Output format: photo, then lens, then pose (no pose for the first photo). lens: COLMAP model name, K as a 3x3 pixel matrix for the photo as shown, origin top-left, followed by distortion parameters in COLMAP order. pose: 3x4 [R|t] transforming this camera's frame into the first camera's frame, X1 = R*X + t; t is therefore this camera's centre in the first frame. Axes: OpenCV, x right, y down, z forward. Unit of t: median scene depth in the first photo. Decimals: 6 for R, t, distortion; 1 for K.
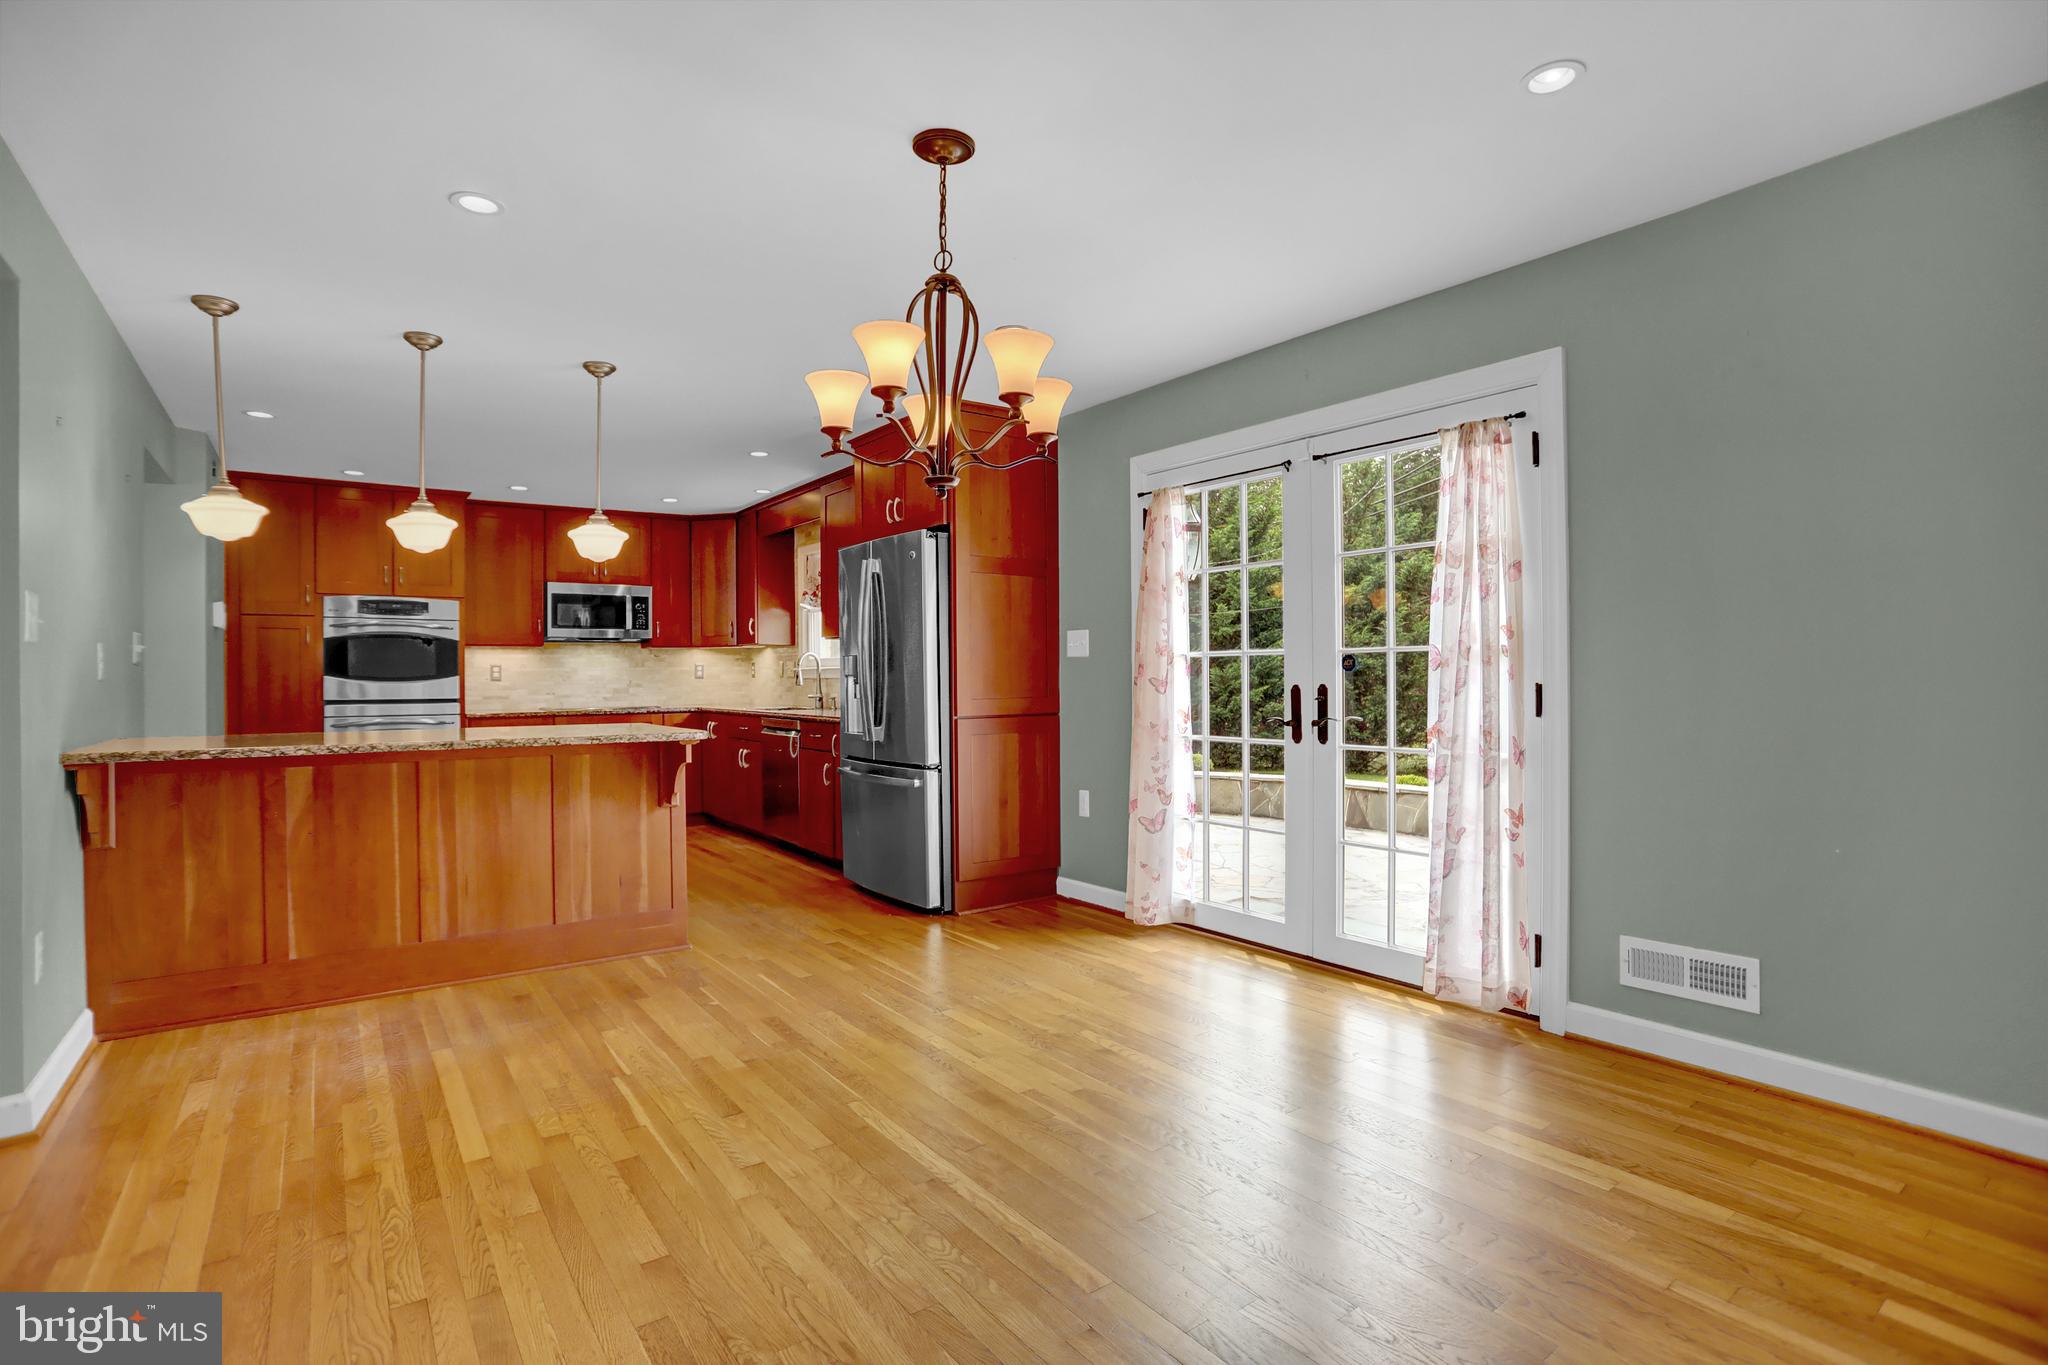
lens RADIAL K [[983.0, 0, 1035.7], [0, 983.0, 679.1], [0, 0, 1]] dist [-0.077951, 0.037641]
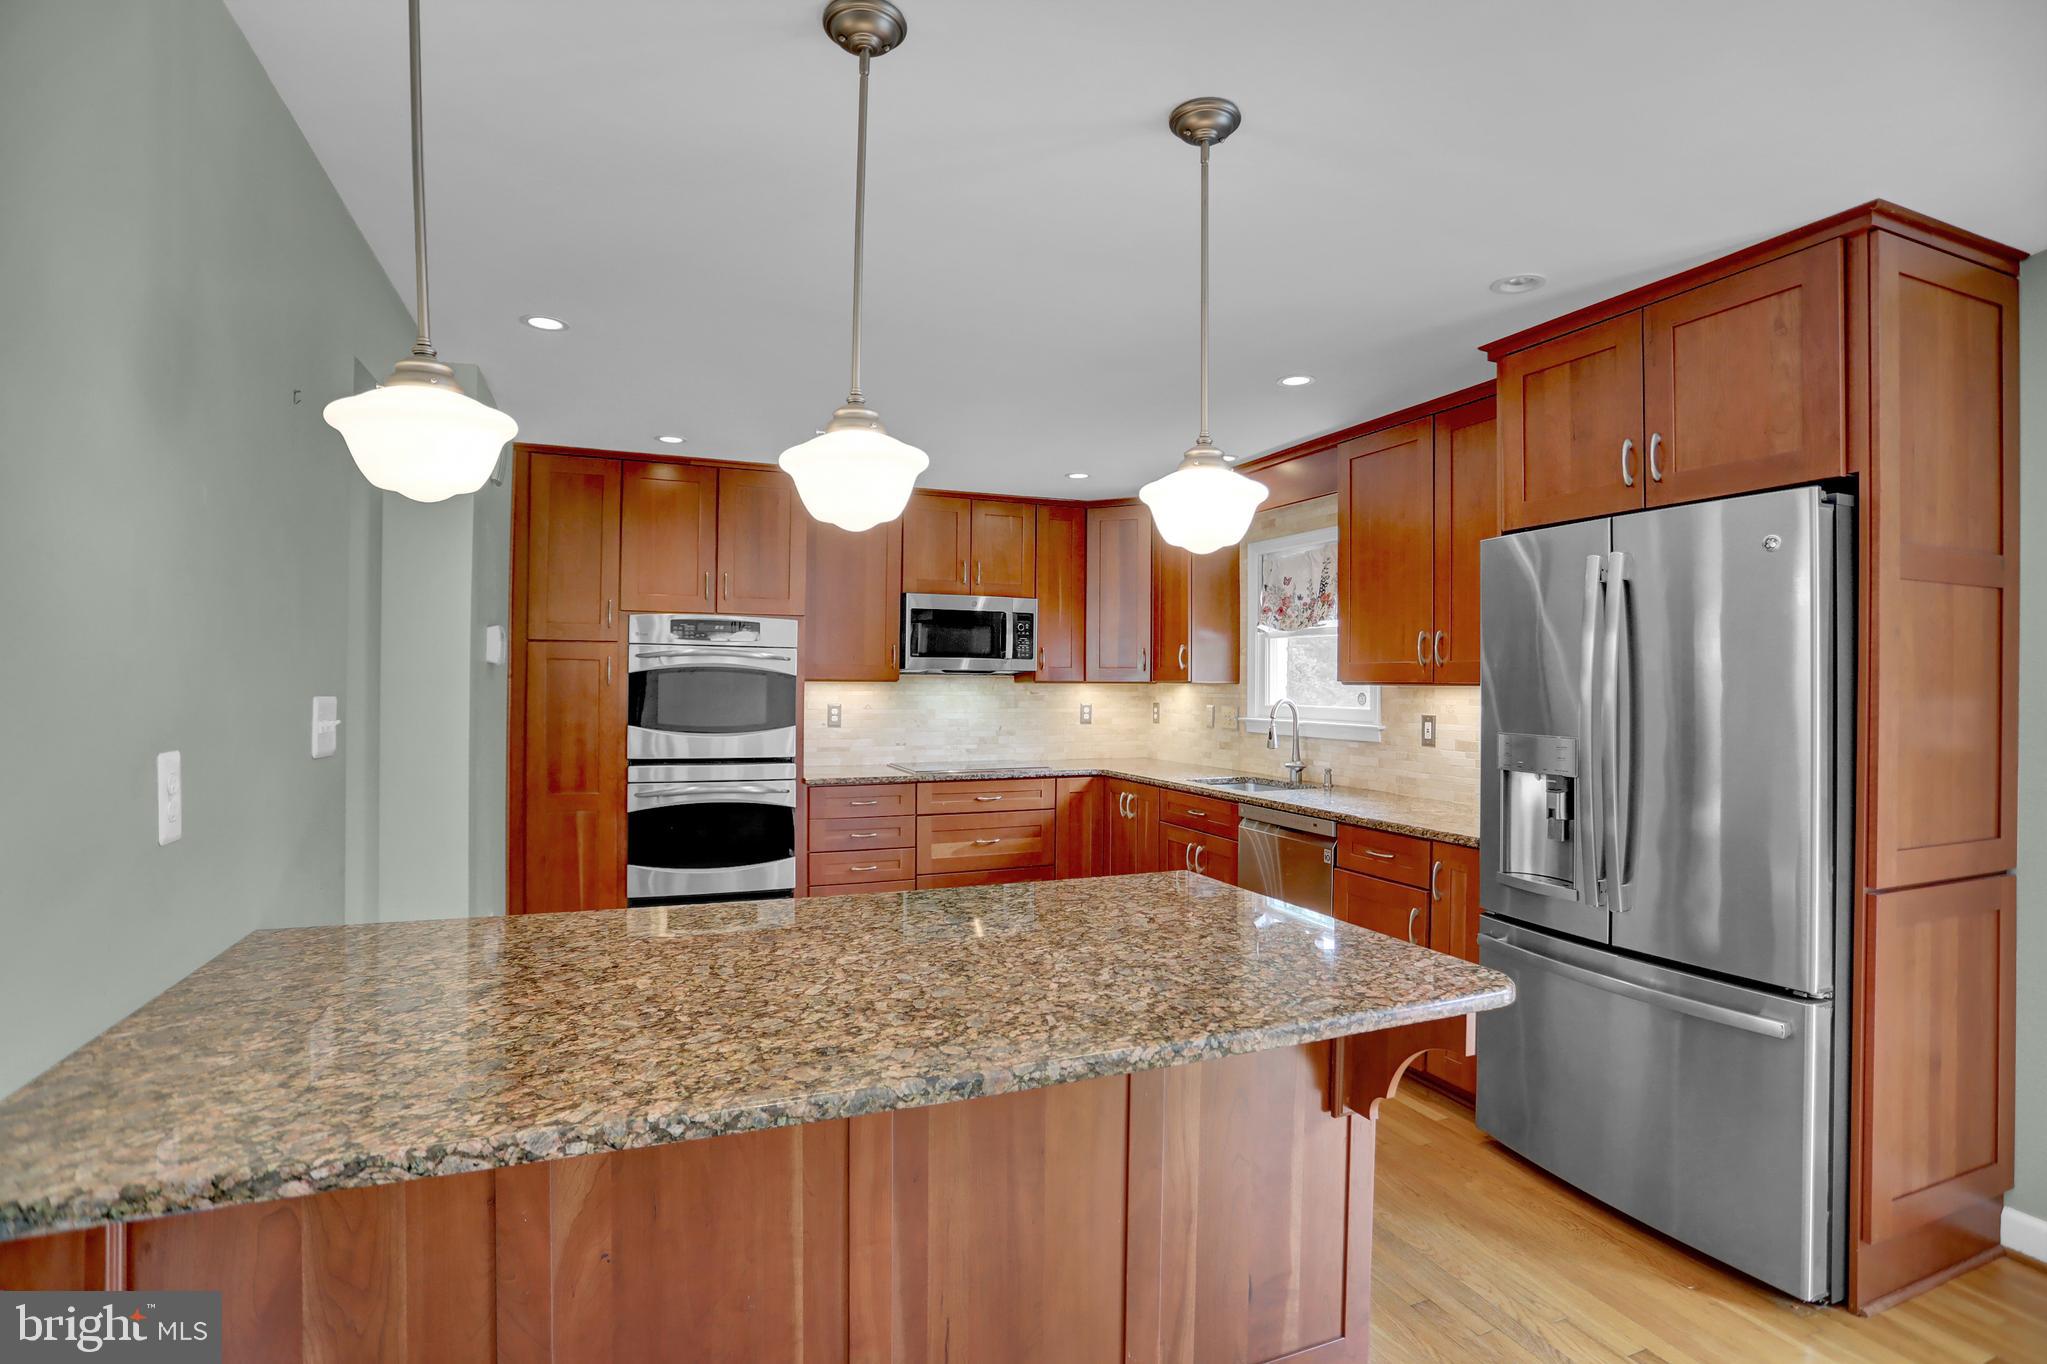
lens RADIAL K [[982.6, 0, 1035.2], [0, 982.6, 678.6], [0, 0, 1]] dist [-0.077951, 0.037641]
pose [[0.971209, 0.015043, -0.237755, -0.318343], [-0.016723, 0.999847, -0.005049, -0.046245], [0.237643, 0.008879, 0.971312, 0.418094]]
